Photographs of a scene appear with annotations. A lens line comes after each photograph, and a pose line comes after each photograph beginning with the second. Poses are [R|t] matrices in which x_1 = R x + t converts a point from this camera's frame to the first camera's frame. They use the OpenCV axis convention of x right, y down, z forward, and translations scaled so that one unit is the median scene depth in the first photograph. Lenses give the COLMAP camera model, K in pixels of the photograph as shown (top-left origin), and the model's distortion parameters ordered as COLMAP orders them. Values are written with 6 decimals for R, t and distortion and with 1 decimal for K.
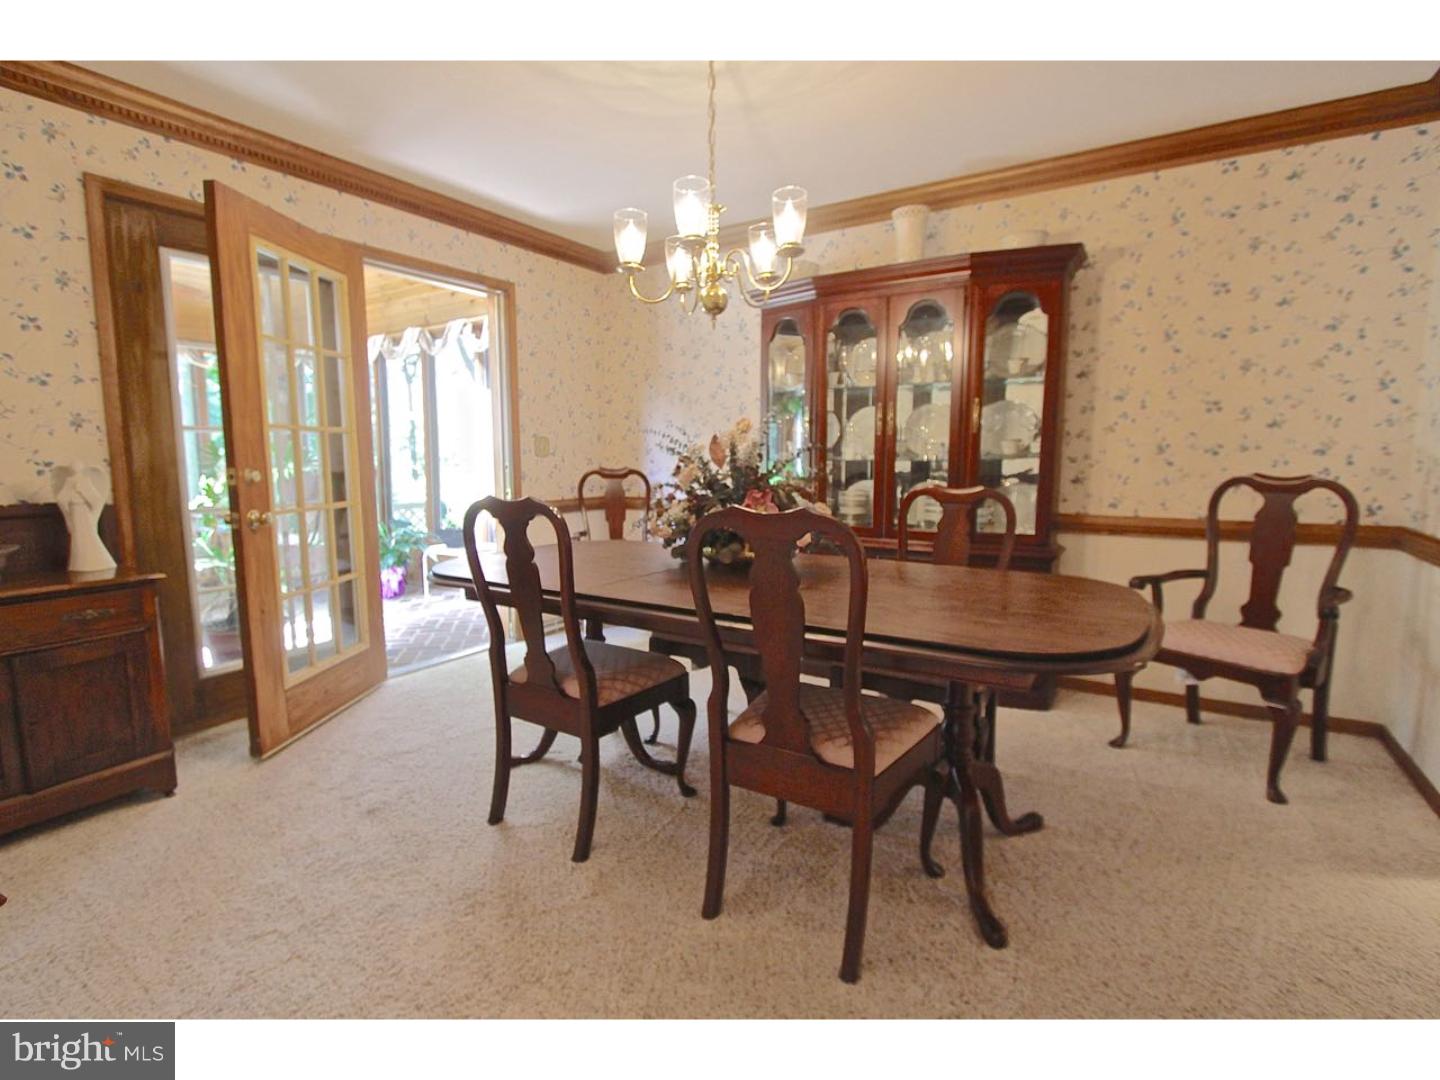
lens RADIAL K [[672.3, 0, 714.2], [0, 672.3, 538.7], [0, 0, 1]] dist [-0.003555, 0.000294]
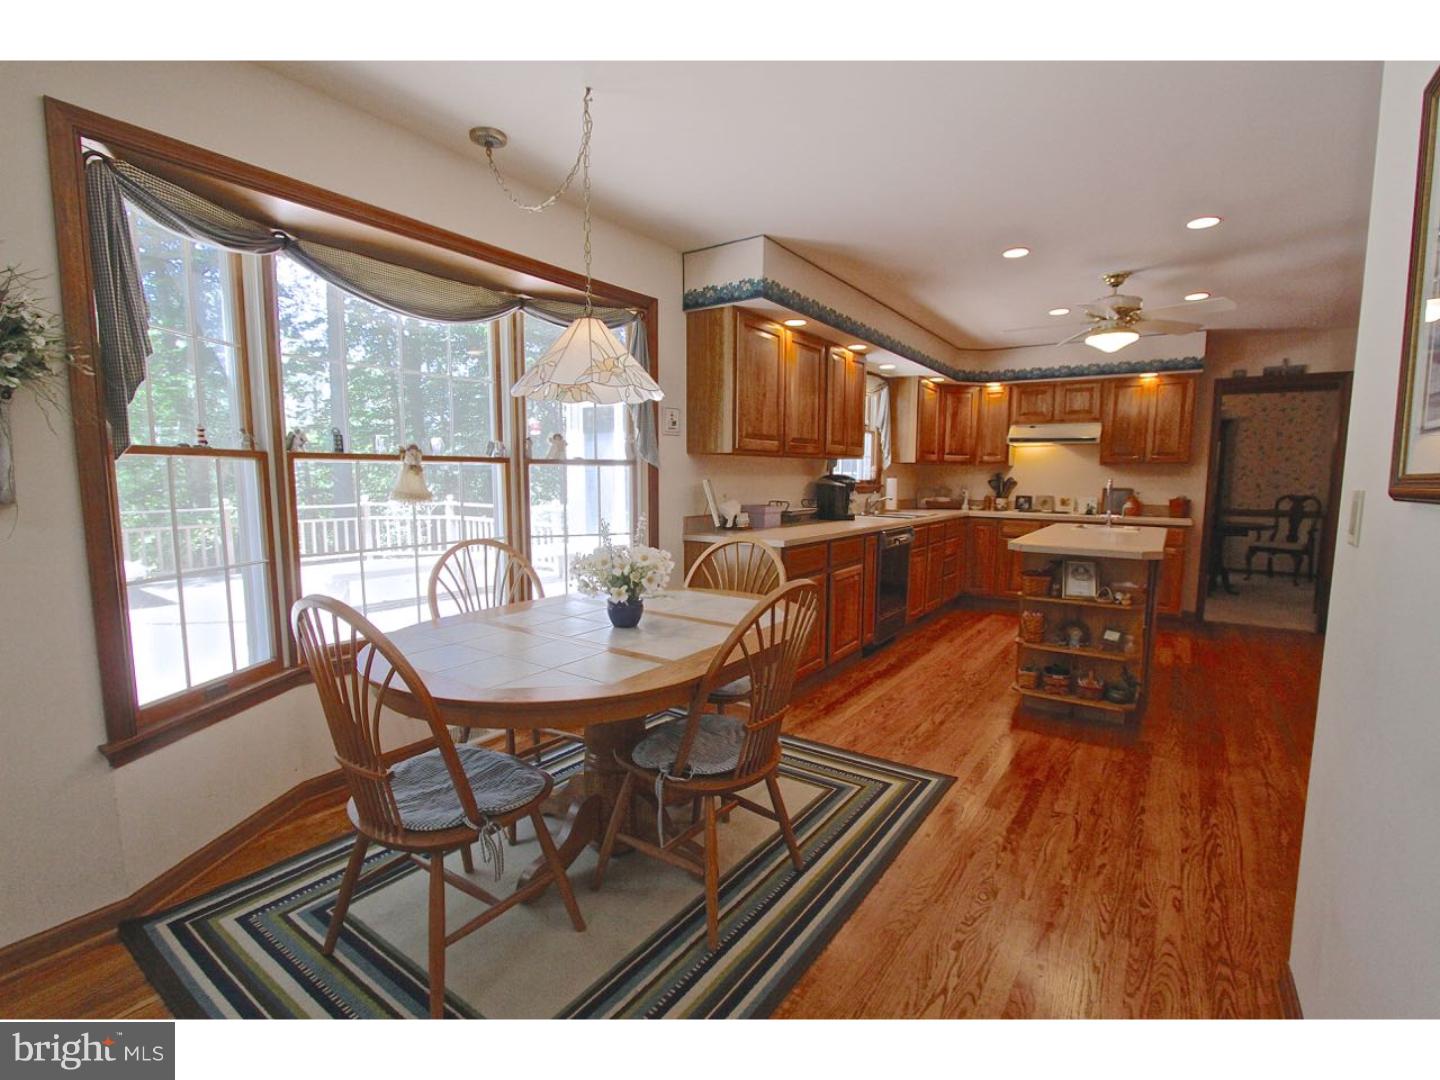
lens RADIAL K [[672.3, 0, 724.3], [0, 672.3, 533.9], [0, 0, 1]] dist [-0.003555, 0.000294]
pose [[0.999403, 0.011201, -0.032690, -1.706682], [-0.012174, 0.999484, -0.029713, 0.207581], [0.032340, 0.030094, 0.999024, -2.178543]]
